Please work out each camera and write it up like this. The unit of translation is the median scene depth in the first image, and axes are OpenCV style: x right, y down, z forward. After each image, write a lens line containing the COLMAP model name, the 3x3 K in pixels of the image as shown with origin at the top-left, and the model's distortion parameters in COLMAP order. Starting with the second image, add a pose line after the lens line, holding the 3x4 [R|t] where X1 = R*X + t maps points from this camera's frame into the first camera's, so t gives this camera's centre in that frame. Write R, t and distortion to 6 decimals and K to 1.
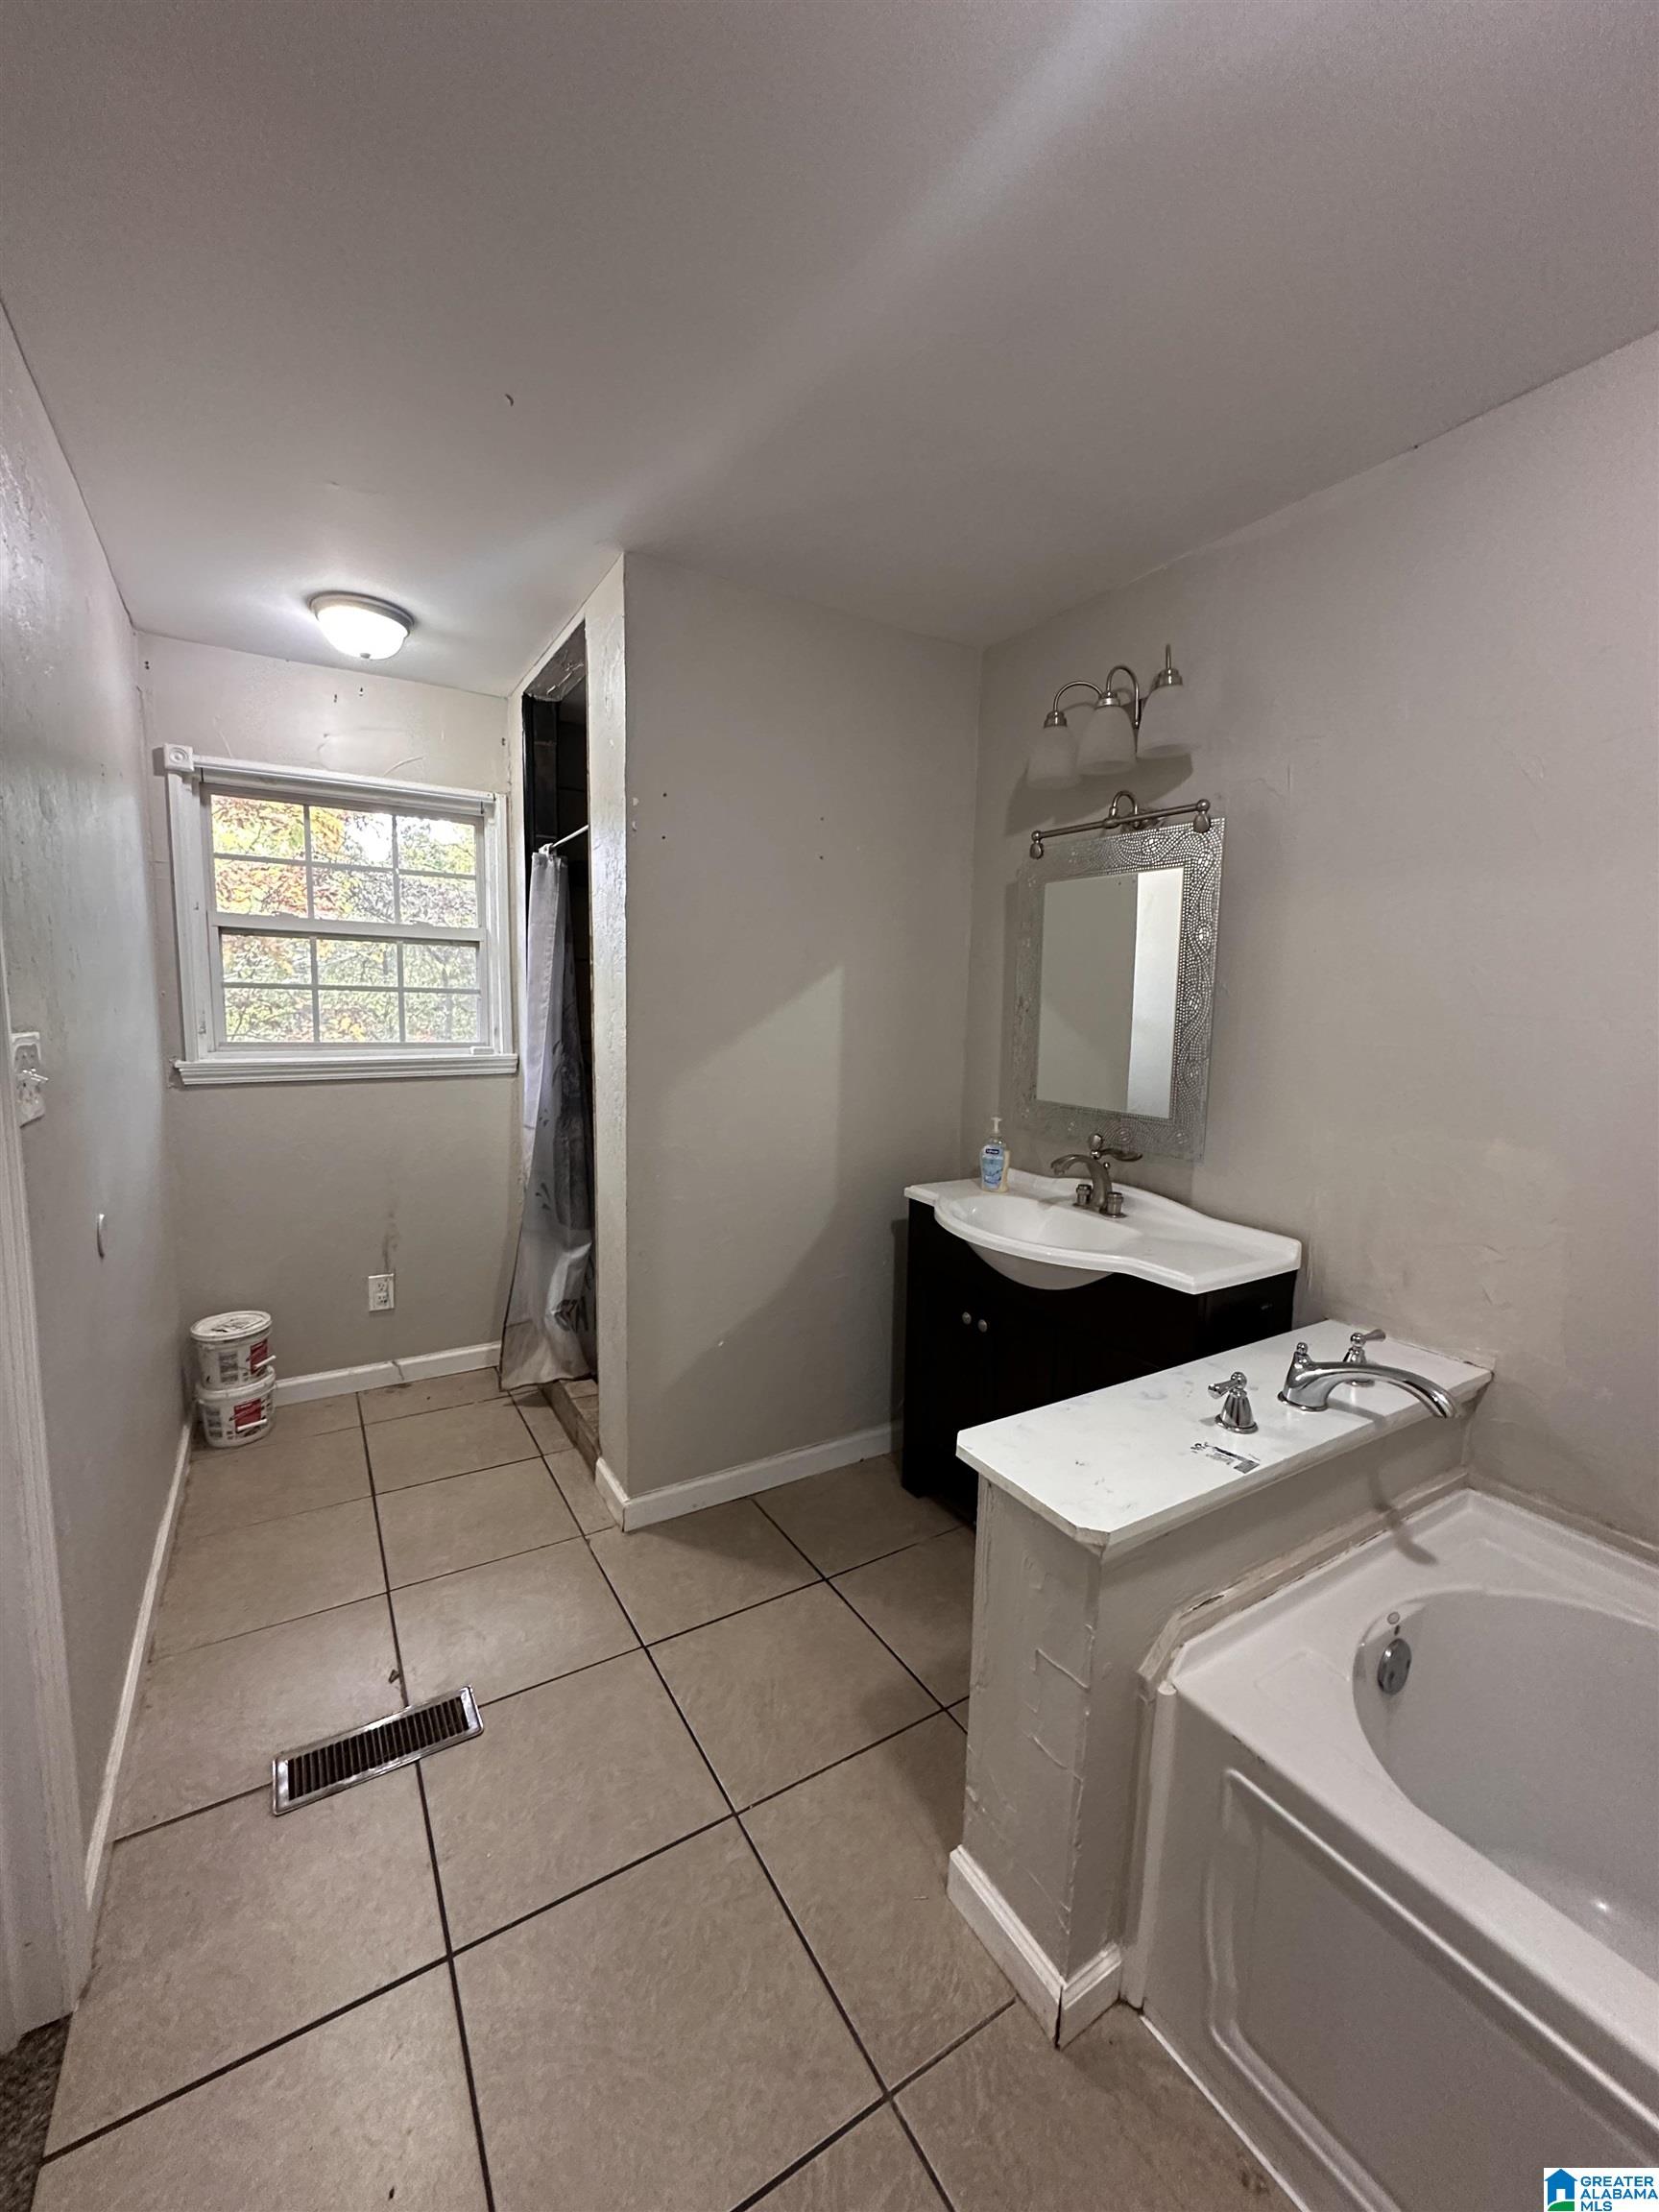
lens RADIAL K [[881.7, 0, 825.6], [0, 881.7, 1104.9], [0, 0, 1]] dist [-0.002673, 0.000807]
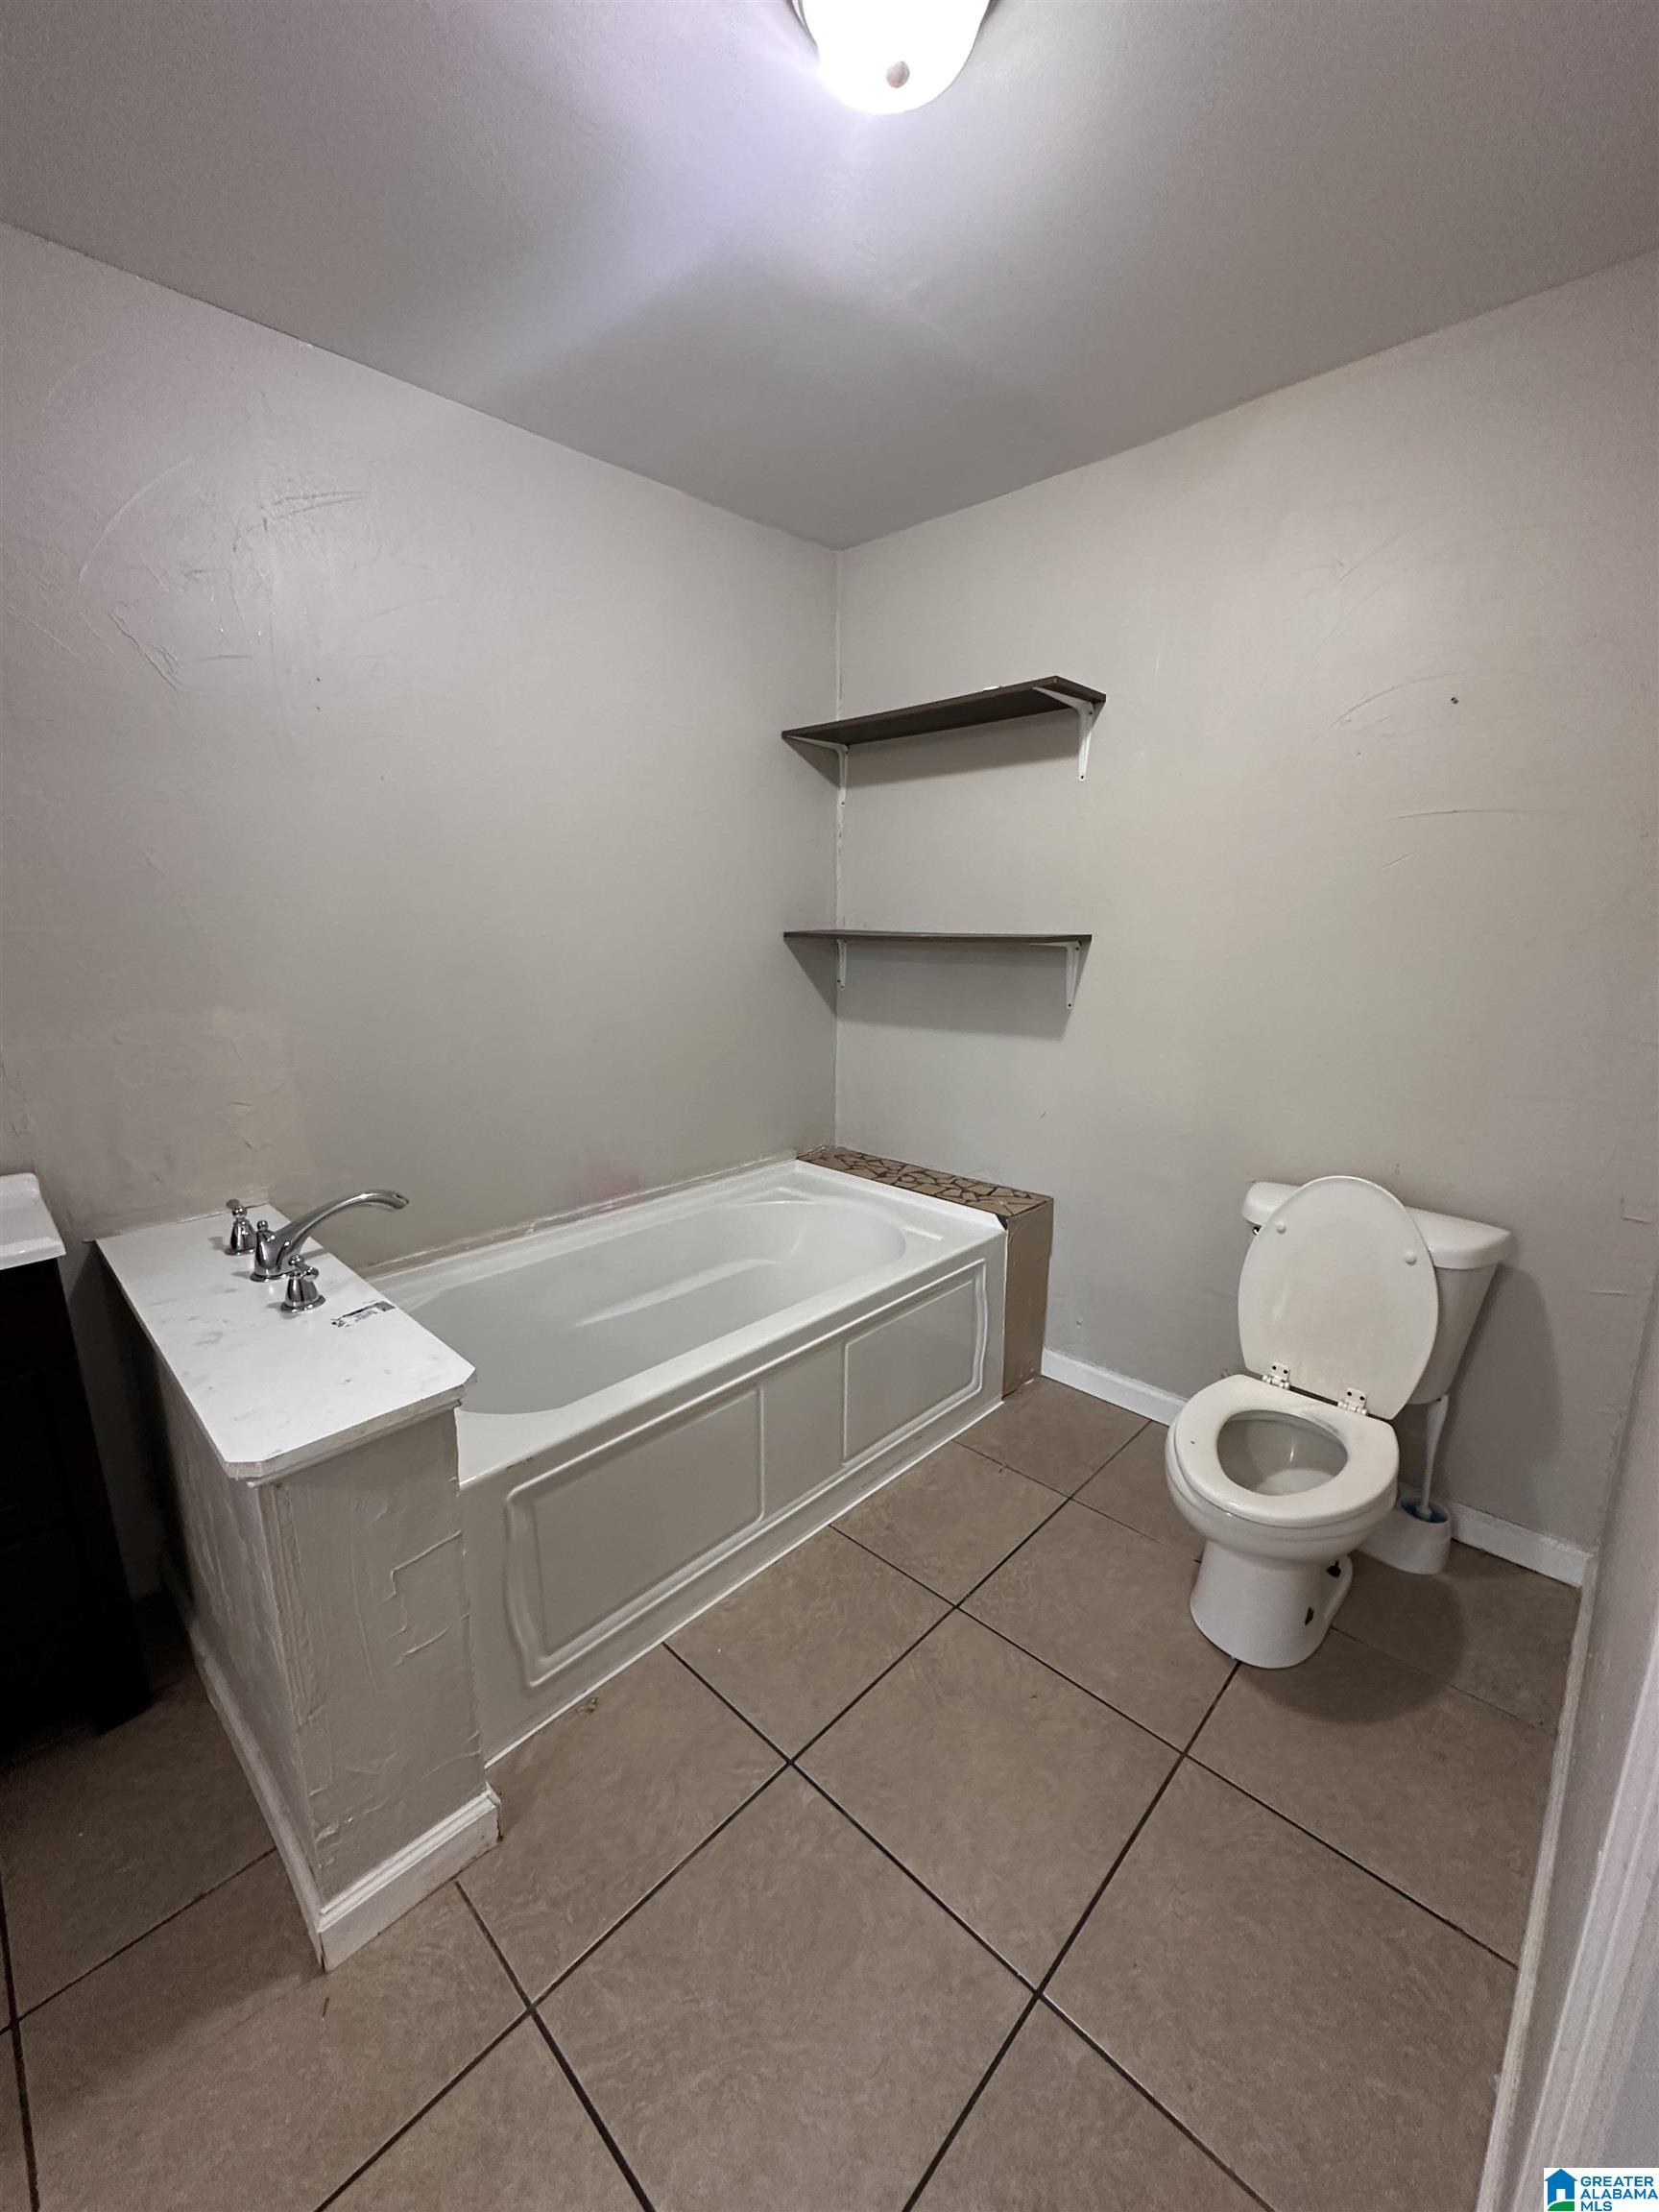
lens RADIAL K [[881.7, 0, 824.9], [0, 881.7, 1105.3], [0, 0, 1]] dist [-0.002673, 0.000807]
pose [[-0.261410, -0.226795, 0.938205, -0.652567], [0.110091, 0.958655, 0.262413, -0.064042], [-0.958929, 0.171885, -0.225634, 0.670662]]
